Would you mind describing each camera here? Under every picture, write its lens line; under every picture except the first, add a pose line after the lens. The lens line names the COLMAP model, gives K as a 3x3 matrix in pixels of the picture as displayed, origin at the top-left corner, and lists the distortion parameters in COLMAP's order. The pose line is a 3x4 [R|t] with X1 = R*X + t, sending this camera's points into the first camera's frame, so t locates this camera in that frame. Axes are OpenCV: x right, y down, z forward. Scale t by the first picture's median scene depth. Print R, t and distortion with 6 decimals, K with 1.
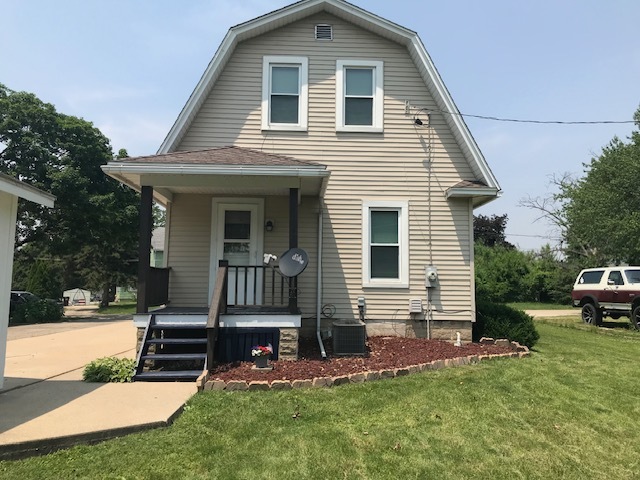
lens RADIAL K [[518.4, 0, 315.4], [0, 518.4, 229.9], [0, 0, 1]] dist [0.072495, -0.107816]
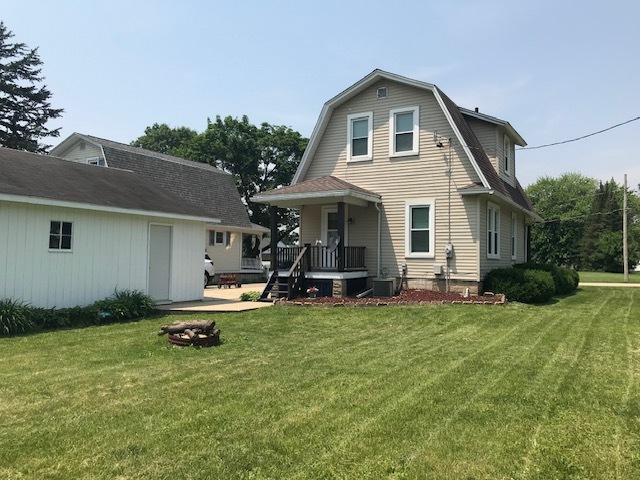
lens RADIAL K [[518.4, 0, 315.4], [0, 518.4, 229.9], [0, 0, 1]] dist [0.072495, -0.107816]
pose [[0.839658, -0.031393, -0.542208, 0.702556], [0.060510, 0.997520, 0.035949, -0.044551], [0.539735, -0.062994, 0.839475, -0.444039]]
